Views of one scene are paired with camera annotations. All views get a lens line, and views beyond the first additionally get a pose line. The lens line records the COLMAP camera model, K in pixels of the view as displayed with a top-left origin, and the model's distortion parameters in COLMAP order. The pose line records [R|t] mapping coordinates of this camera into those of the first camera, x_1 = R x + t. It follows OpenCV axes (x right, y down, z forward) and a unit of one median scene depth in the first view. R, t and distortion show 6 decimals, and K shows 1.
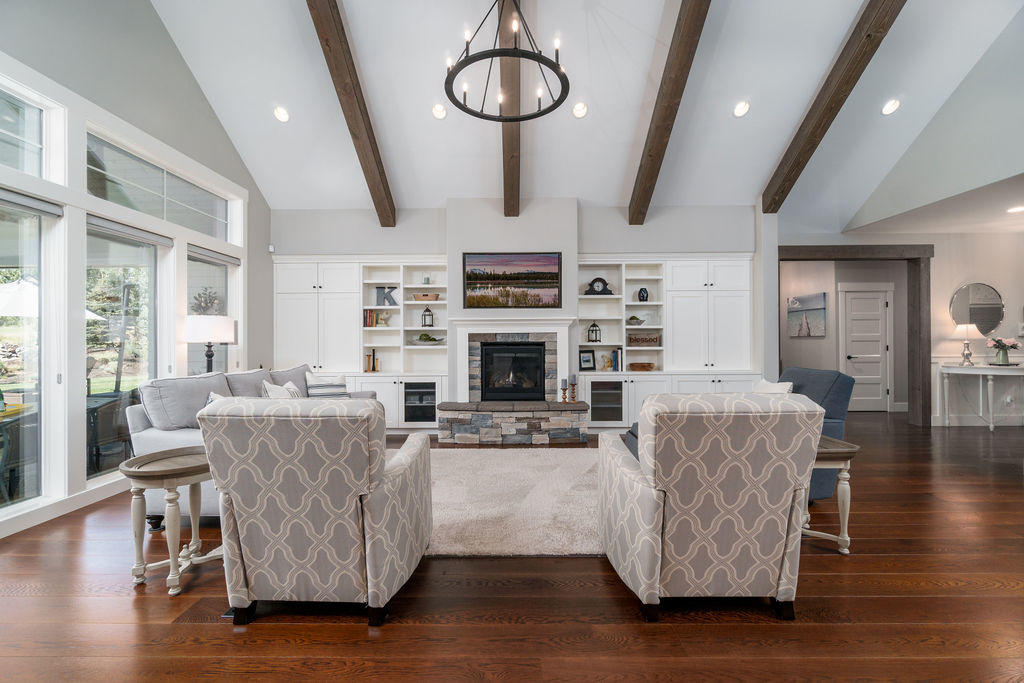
lens RADIAL K [[431.6, 0, 511.9], [0, 431.6, 349.0], [0, 0, 1]] dist [-0.001918, 0.000139]
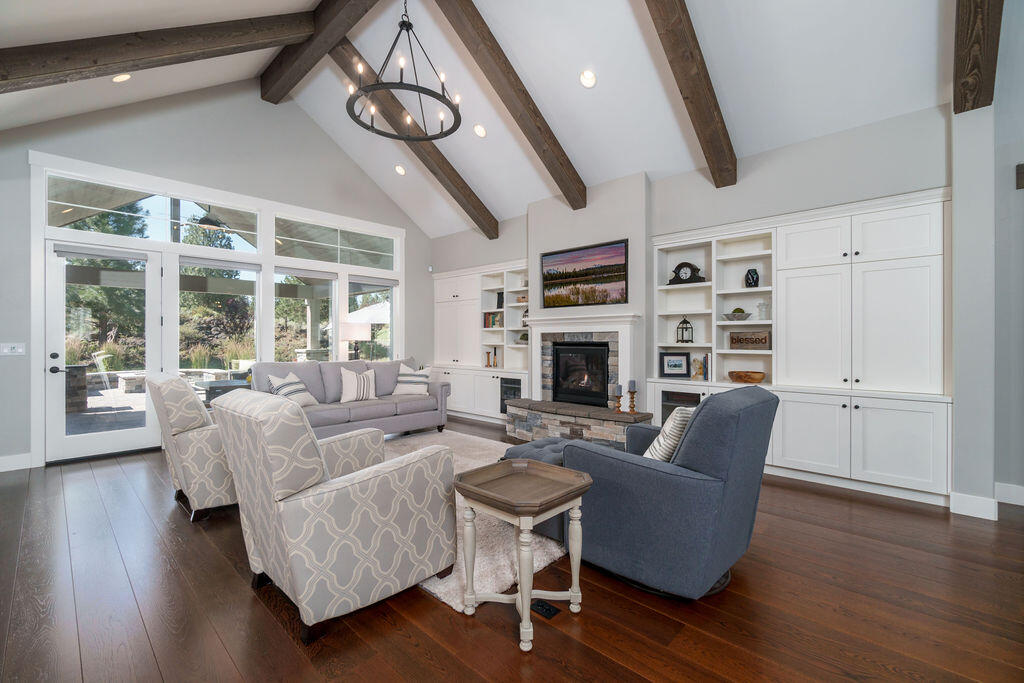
lens RADIAL K [[447.2, 0, 512.0], [0, 447.2, 341.5], [0, 0, 1]] dist [0.001391, 0.000253]
pose [[0.721203, 0.007534, -0.692683, 0.570278], [-0.010751, 0.999942, -0.000318, -0.015161], [0.692640, 0.007677, 0.721242, 0.187060]]
